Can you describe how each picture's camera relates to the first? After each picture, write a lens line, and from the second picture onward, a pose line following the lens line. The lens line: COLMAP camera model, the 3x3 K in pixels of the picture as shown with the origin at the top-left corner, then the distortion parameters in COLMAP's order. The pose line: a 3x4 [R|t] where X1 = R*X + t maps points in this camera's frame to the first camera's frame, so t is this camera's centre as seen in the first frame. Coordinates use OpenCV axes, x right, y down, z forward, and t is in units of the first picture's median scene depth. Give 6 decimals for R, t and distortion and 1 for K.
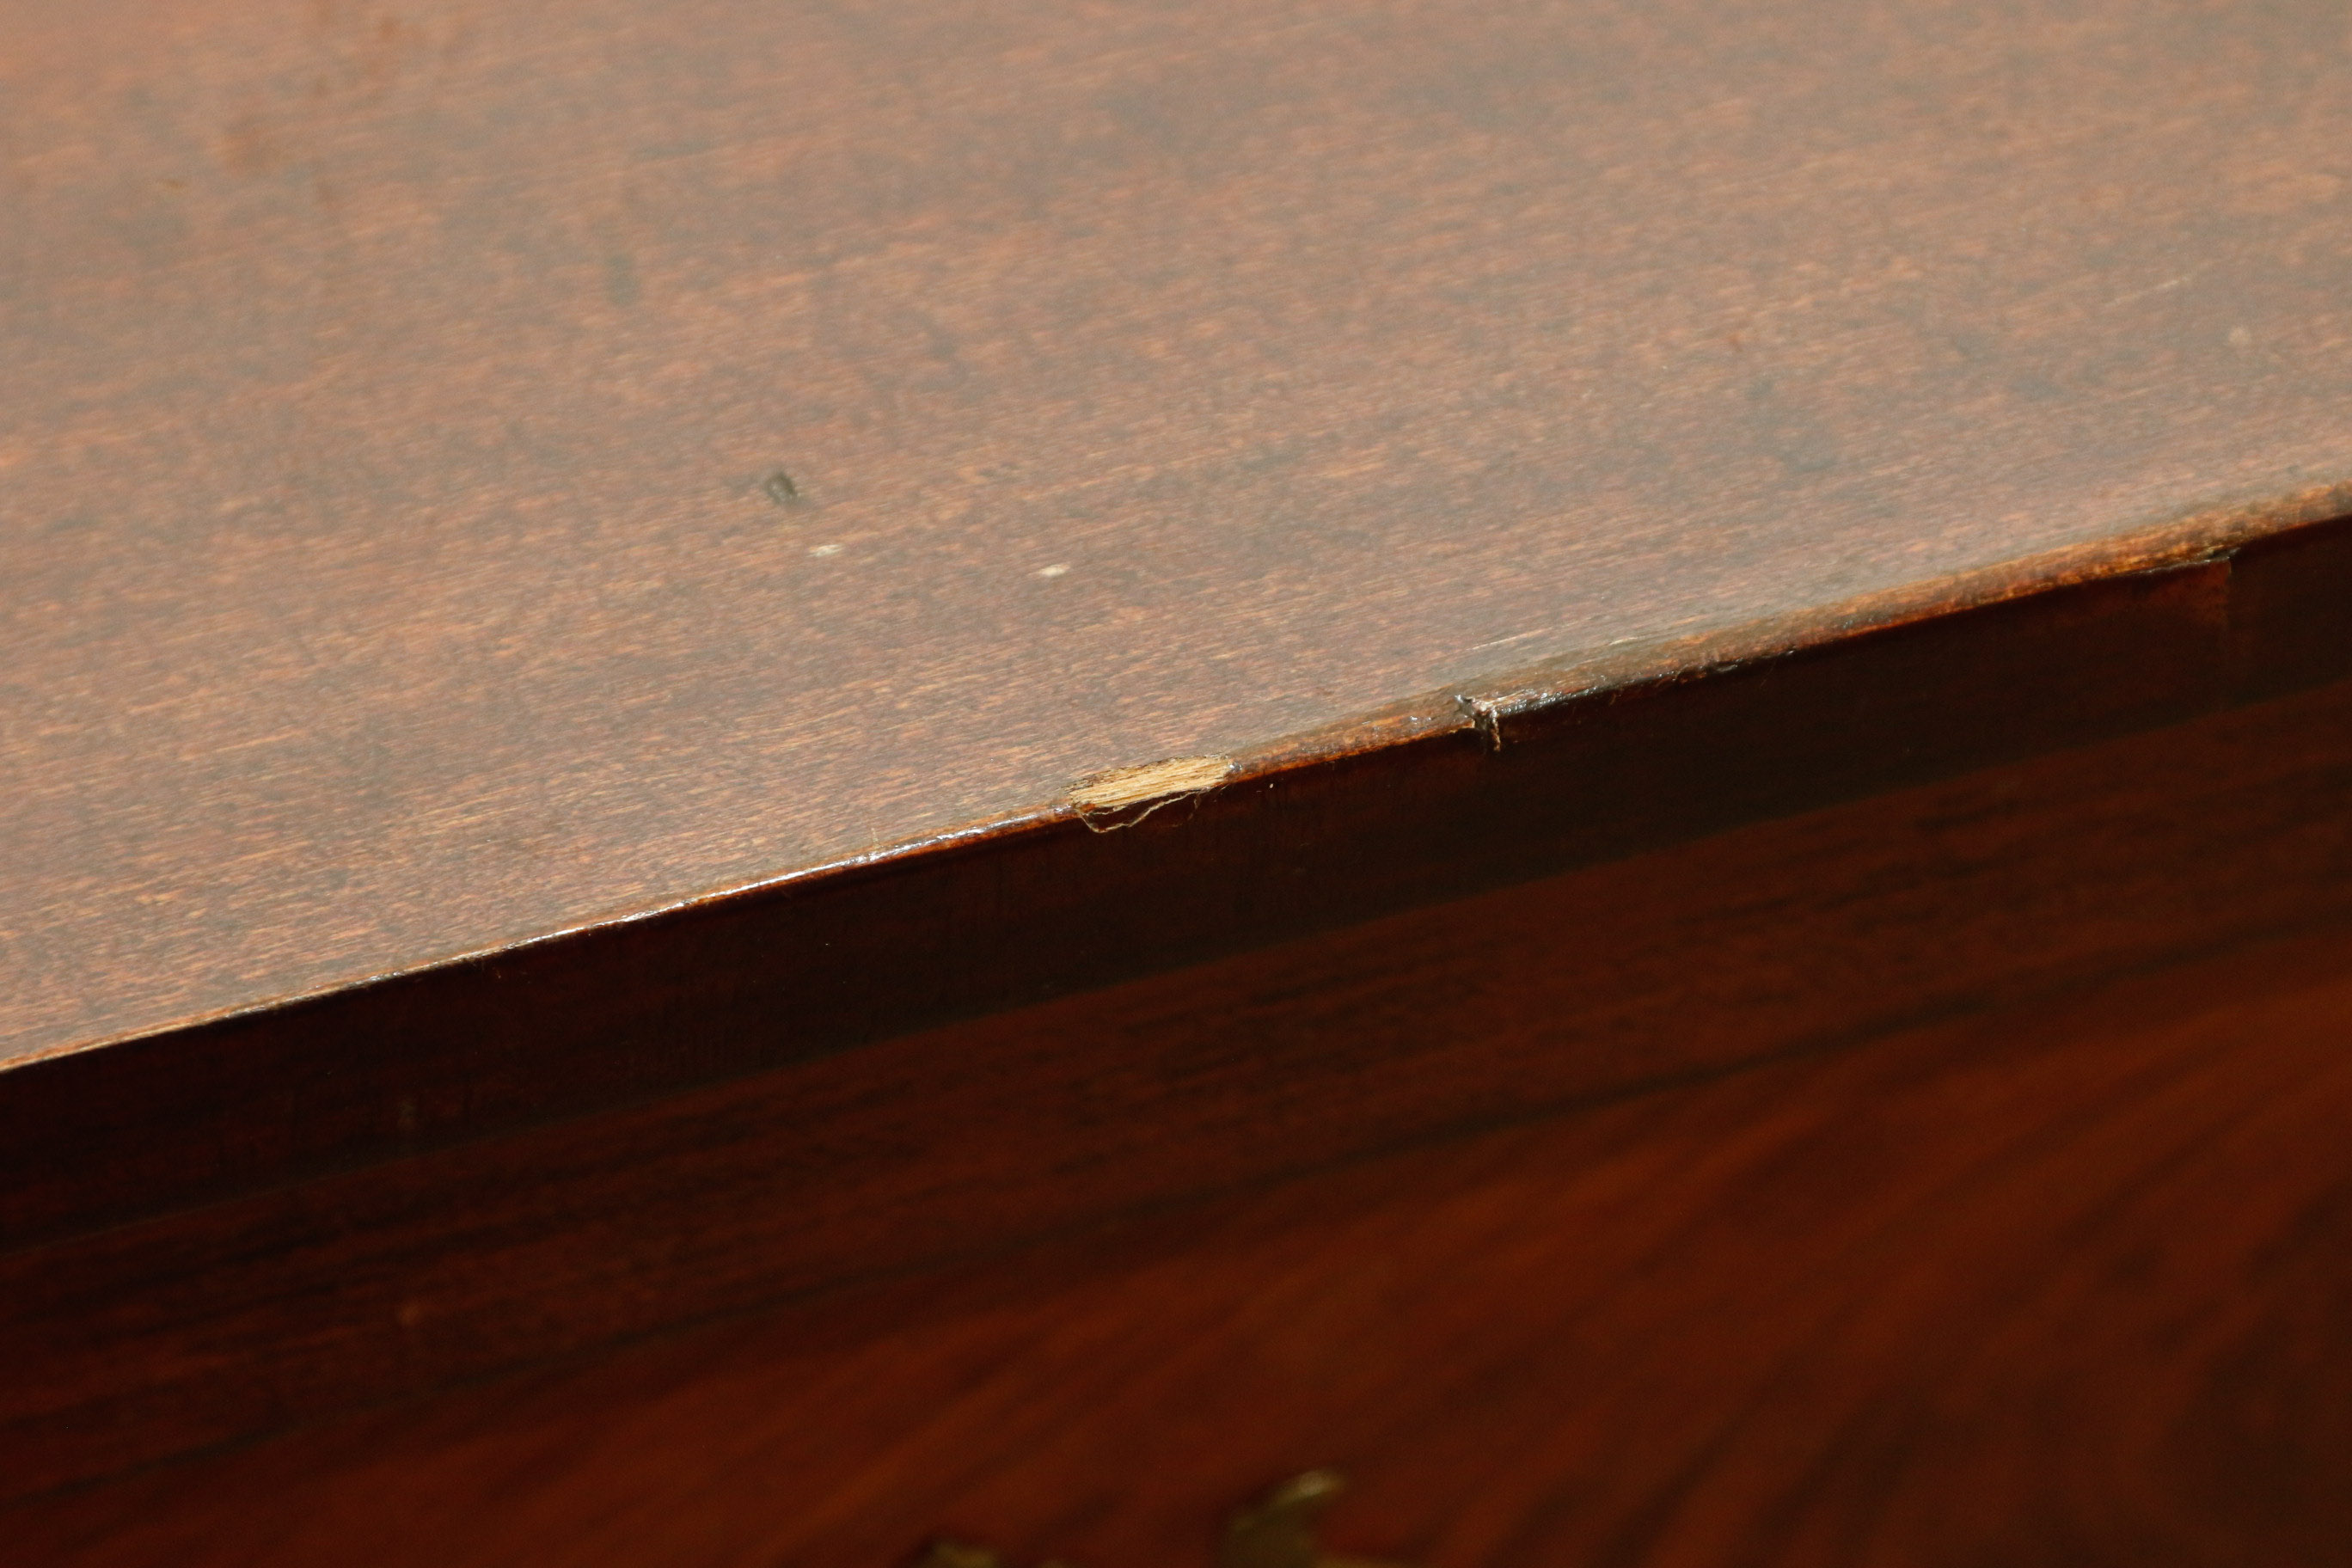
lens RADIAL K [[7470.3, 0, 1180.4], [0, 7470.3, 790.6], [0, 0, 1]] dist [0.235198, 0.000000]
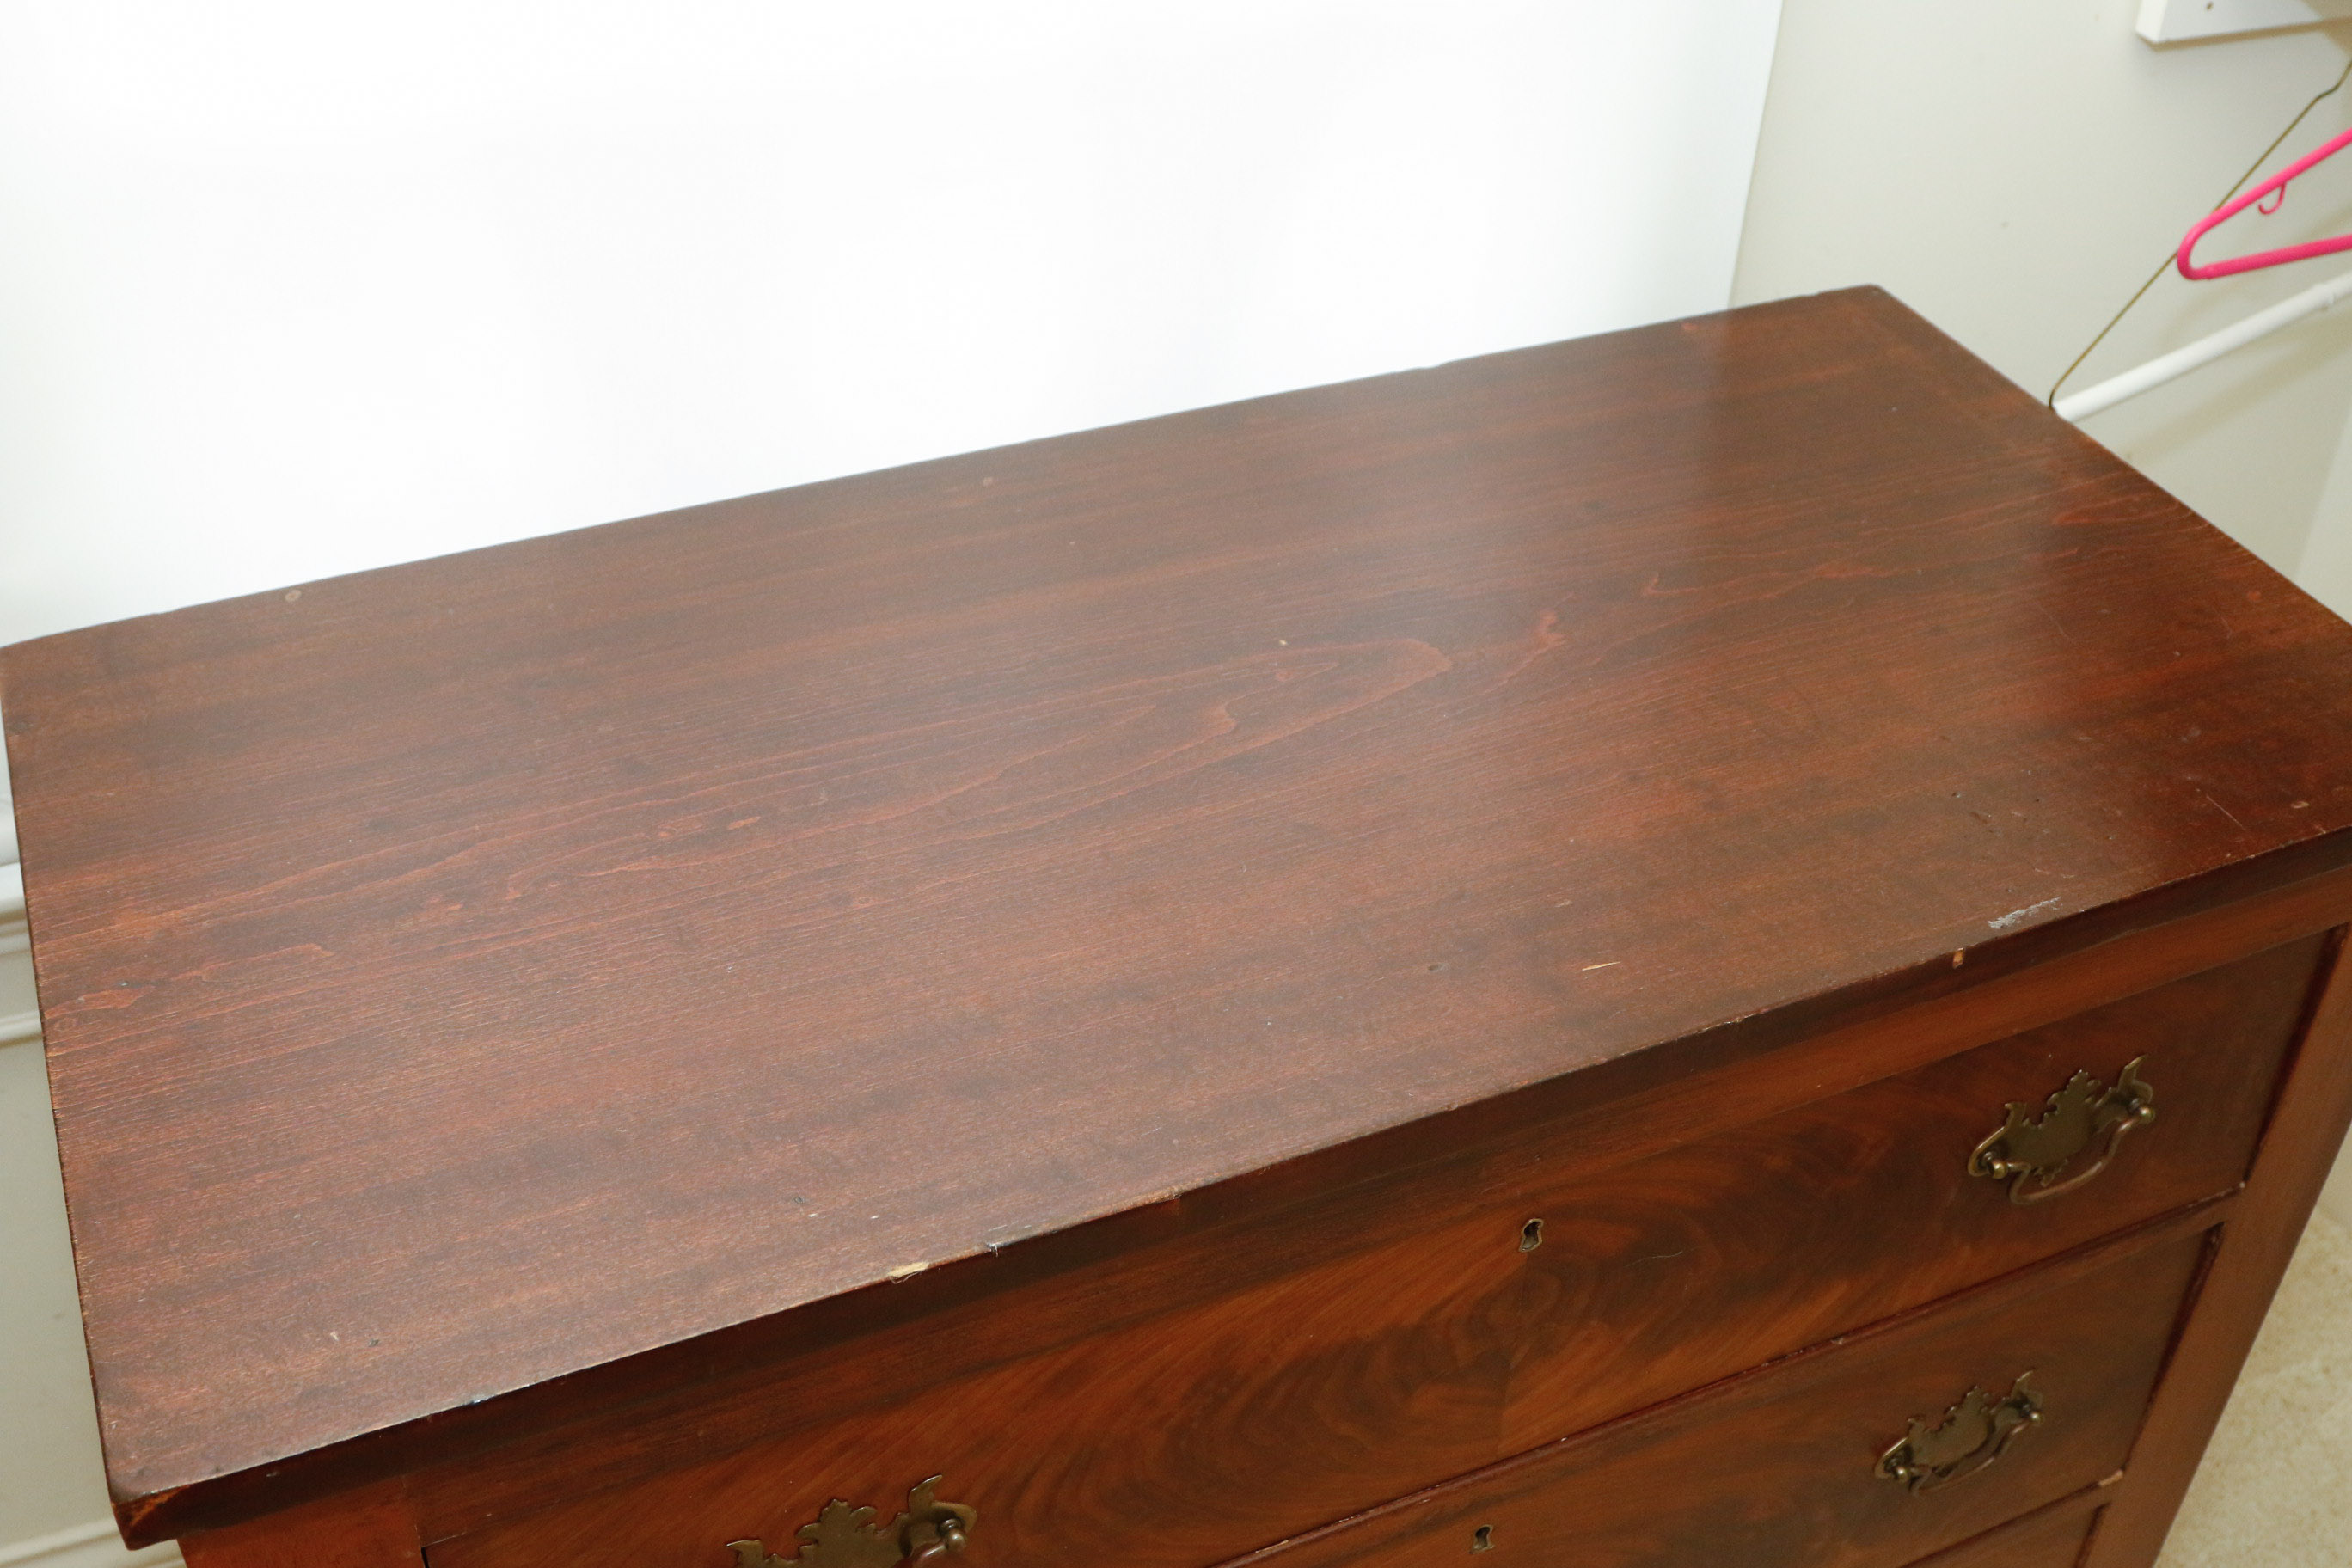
lens RADIAL K [[2484.3, 0, 1169.3], [0, 2484.3, 779.6], [0, 0, 1]] dist [-0.107428, 0.000000]
pose [[0.981494, -0.022010, 0.190224, -0.101335], [0.065503, 0.972037, -0.225507, 0.046138], [-0.179941, 0.233794, 0.955490, -0.264957]]
